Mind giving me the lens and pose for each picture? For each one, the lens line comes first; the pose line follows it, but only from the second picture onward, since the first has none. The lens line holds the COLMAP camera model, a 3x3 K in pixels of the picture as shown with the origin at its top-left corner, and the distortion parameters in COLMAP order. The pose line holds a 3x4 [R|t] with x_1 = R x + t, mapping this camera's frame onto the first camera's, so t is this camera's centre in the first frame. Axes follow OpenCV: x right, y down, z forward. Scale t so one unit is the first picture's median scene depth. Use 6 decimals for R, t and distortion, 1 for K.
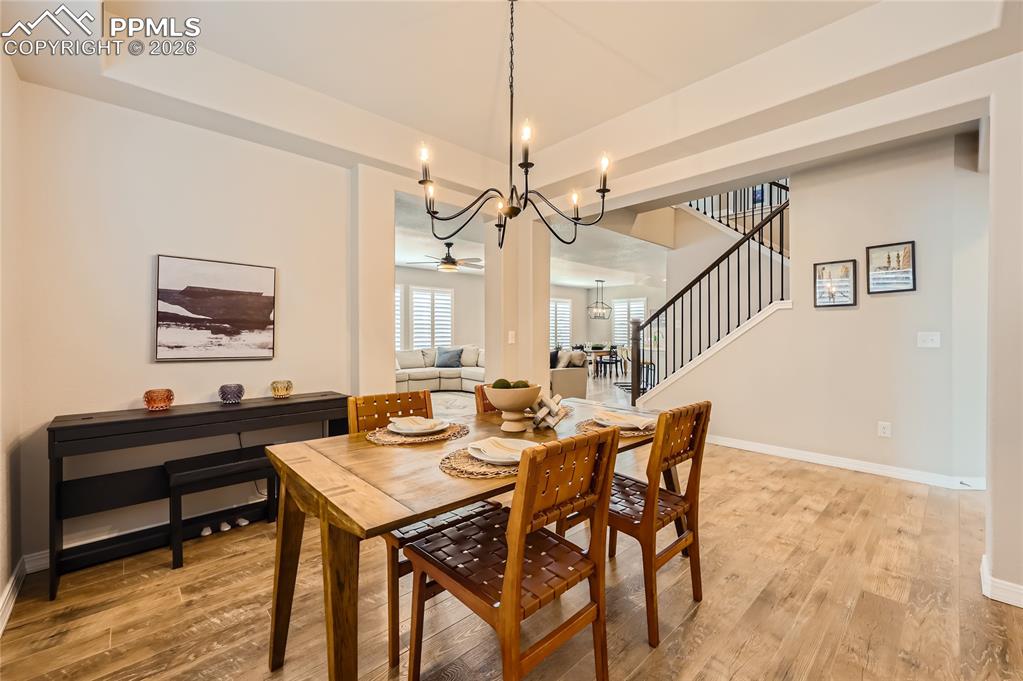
lens RADIAL K [[417.8, 0, 506.7], [0, 417.8, 344.8], [0, 0, 1]] dist [-0.001747, 0.000118]
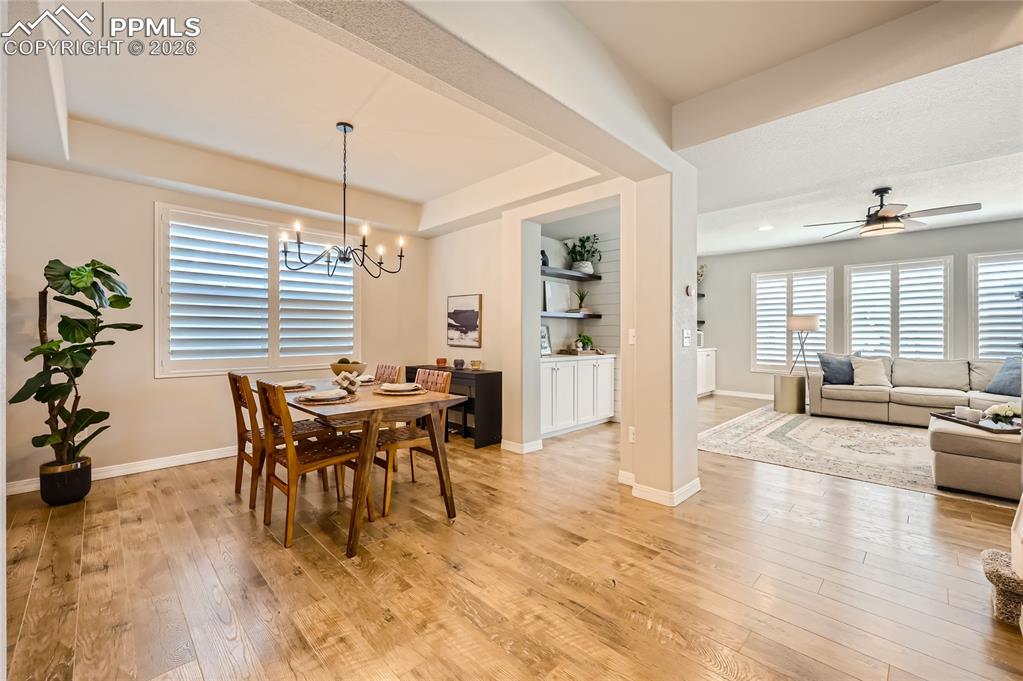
lens RADIAL K [[417.8, 0, 507.4], [0, 417.8, 332.3], [0, 0, 1]] dist [-0.001747, 0.000118]
pose [[0.030402, -0.006190, -0.999519, 1.232910], [-0.030813, 0.999500, -0.007127, -0.022135], [0.999063, 0.031015, 0.030196, 1.147320]]
